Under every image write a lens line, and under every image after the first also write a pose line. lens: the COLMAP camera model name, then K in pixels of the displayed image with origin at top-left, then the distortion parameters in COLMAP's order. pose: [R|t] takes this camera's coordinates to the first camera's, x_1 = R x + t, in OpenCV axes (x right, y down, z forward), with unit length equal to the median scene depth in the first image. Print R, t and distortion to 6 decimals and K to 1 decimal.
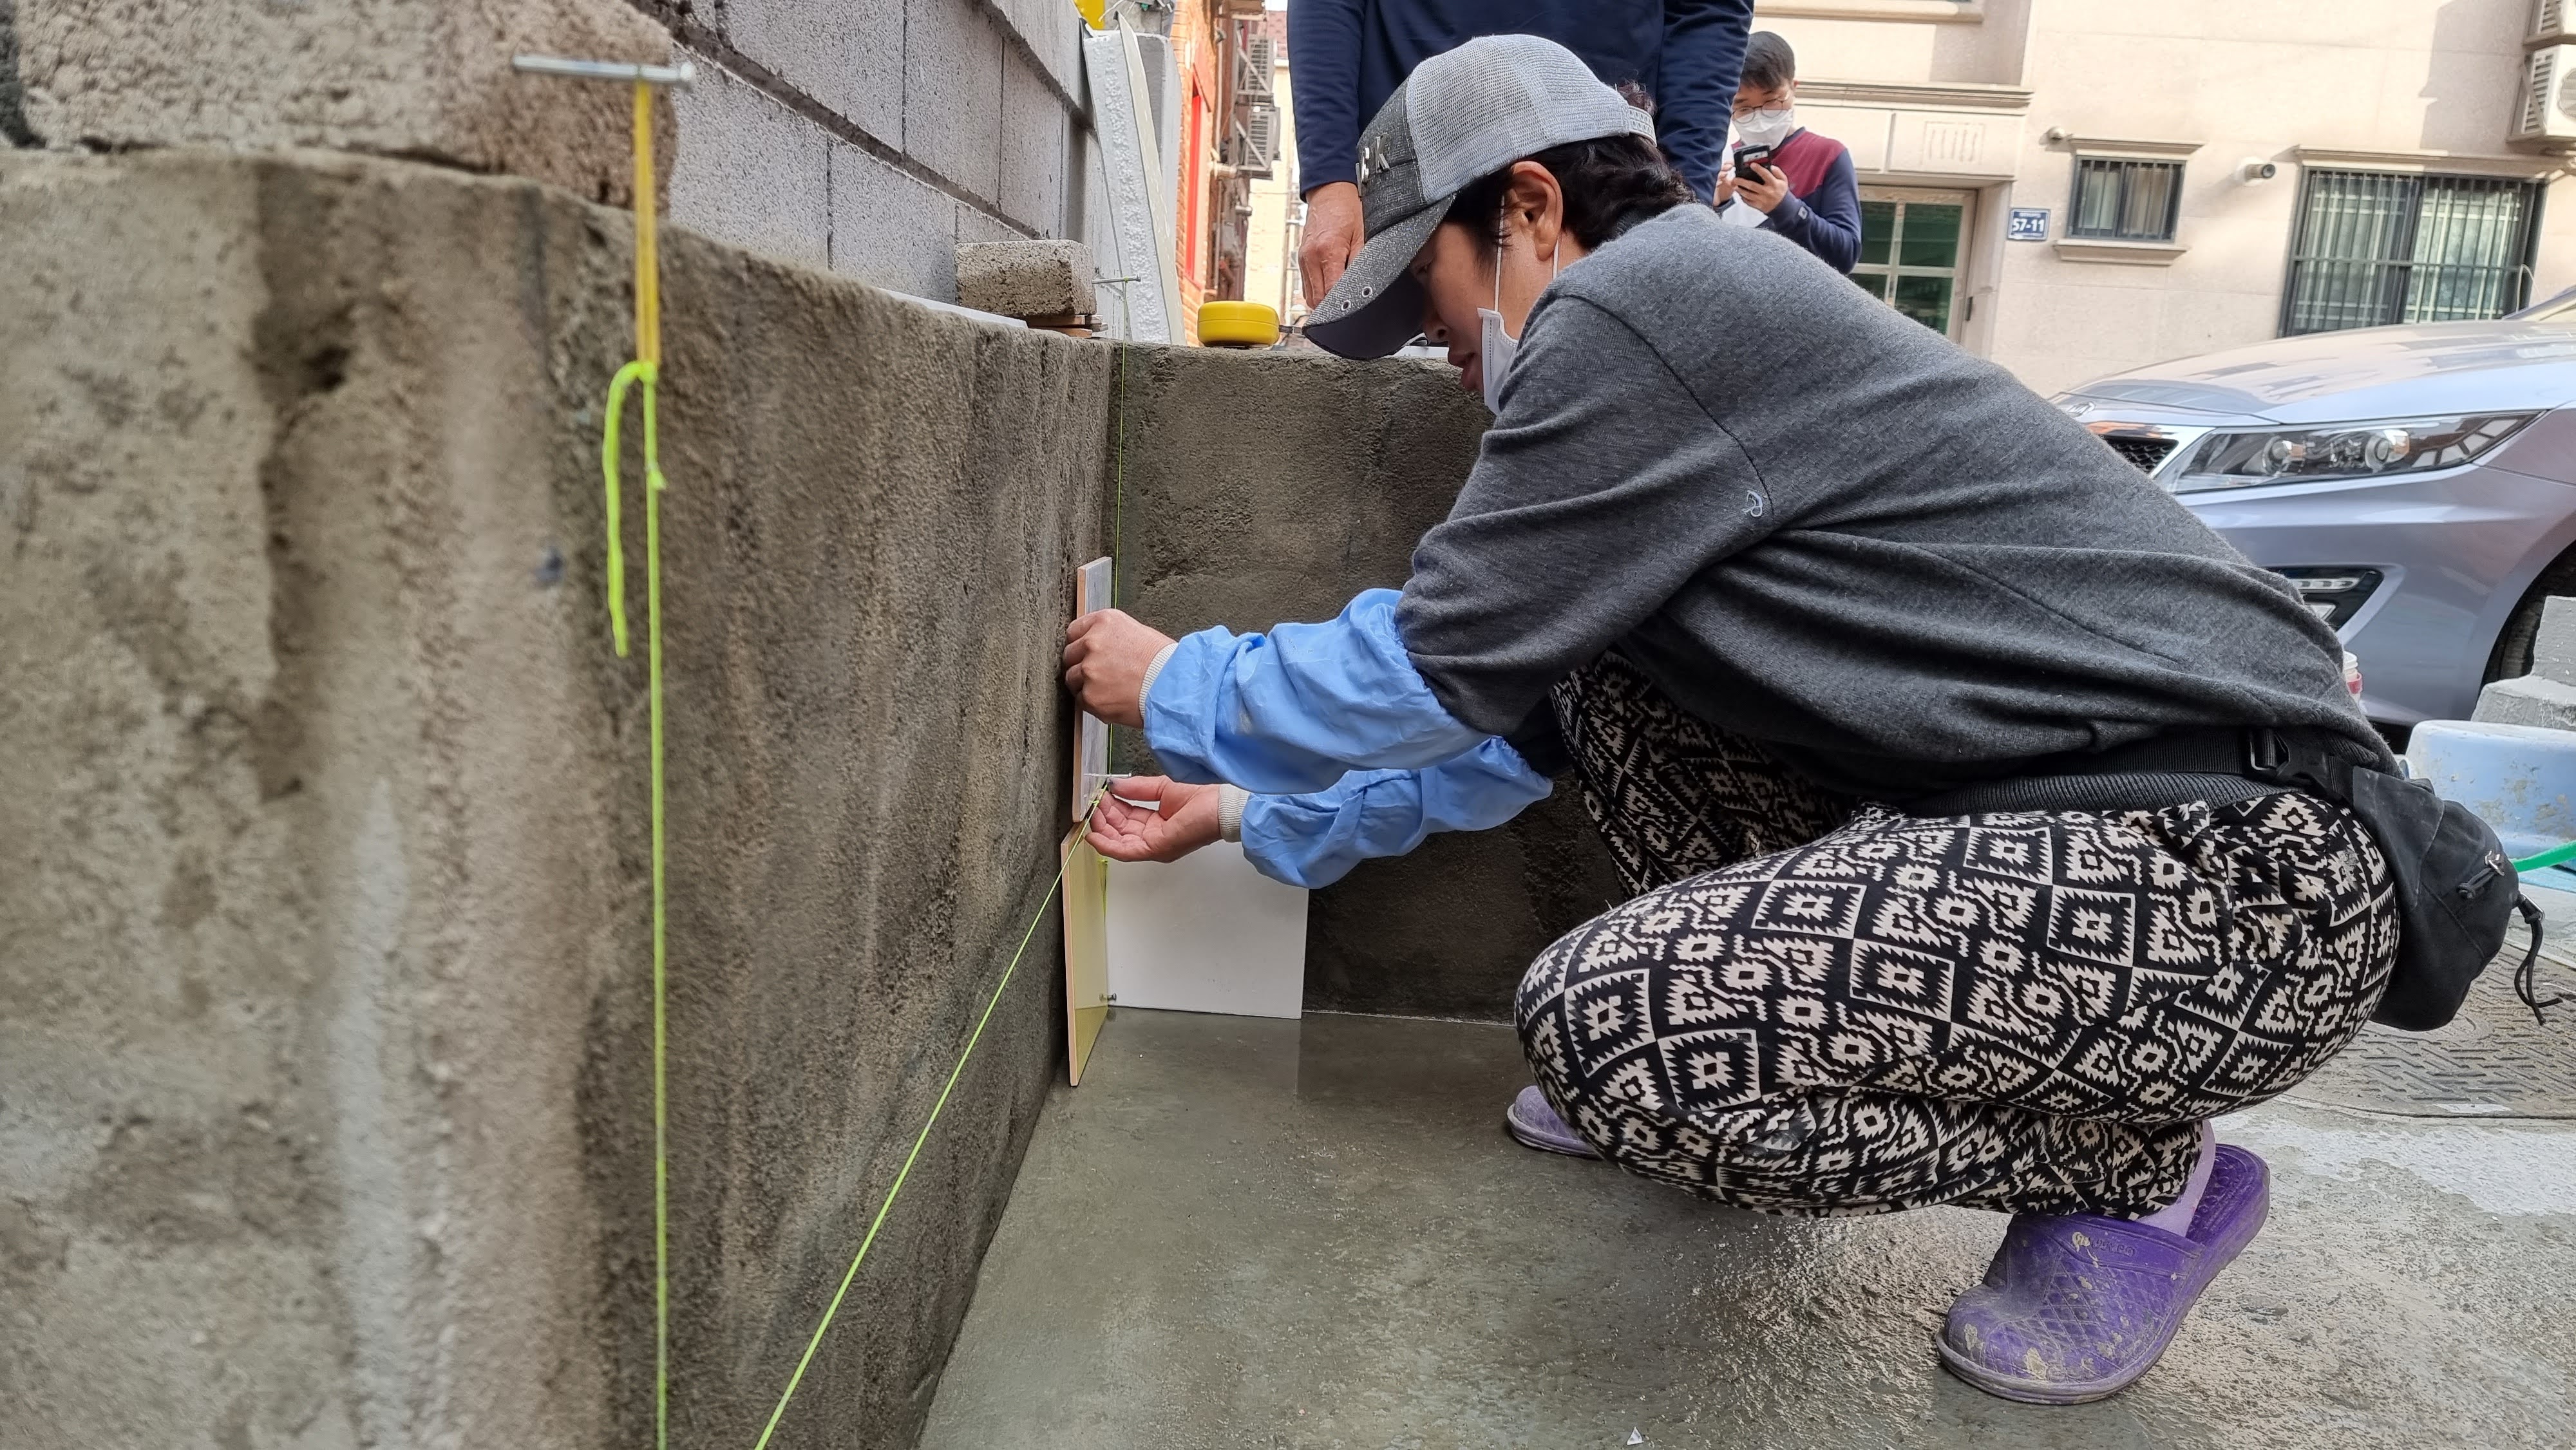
lens RADIAL K [[1899.7, 0, 1390.5], [0, 1899.7, 723.9], [0, 0, 1]] dist [0.080562, -0.105500]
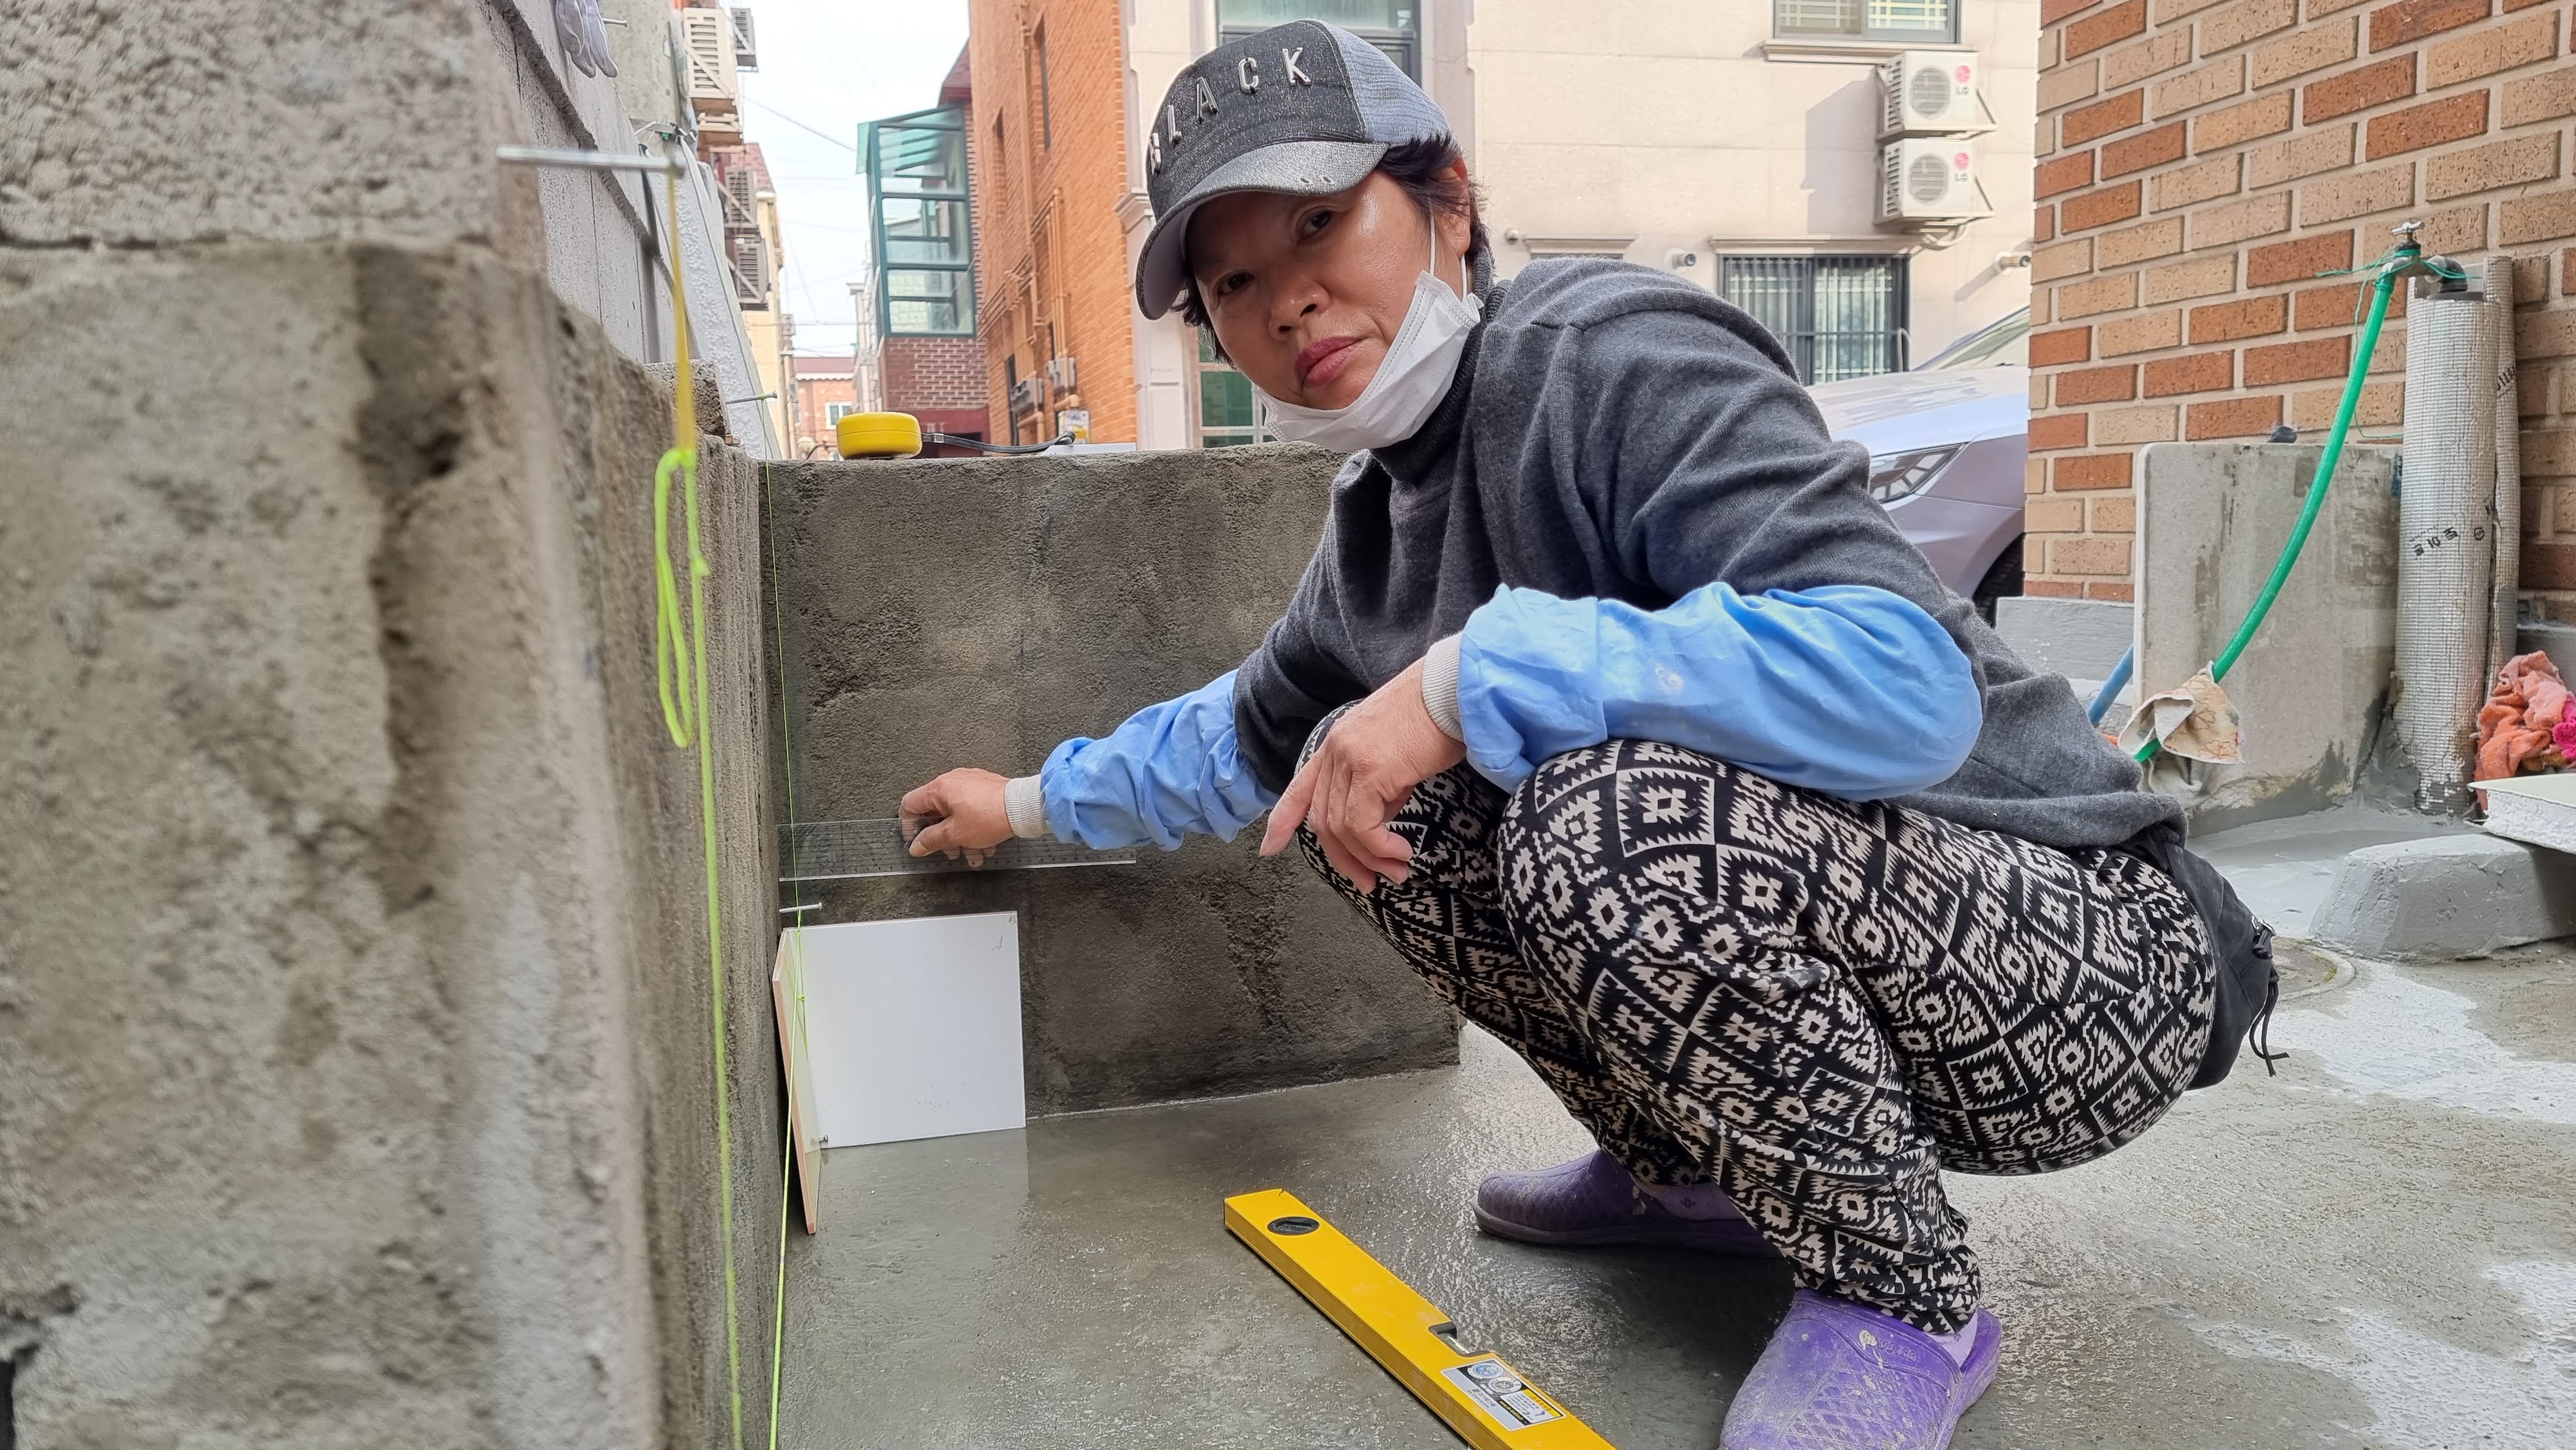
lens RADIAL K [[1899.7, 0, 1390.5], [0, 1899.7, 723.9], [0, 0, 1]] dist [0.080562, -0.105500]
pose [[0.955496, -0.114927, 0.271698, -0.357857], [0.131368, 0.990398, -0.043054, 0.051958], [-0.264141, 0.076831, 0.961419, -0.046934]]
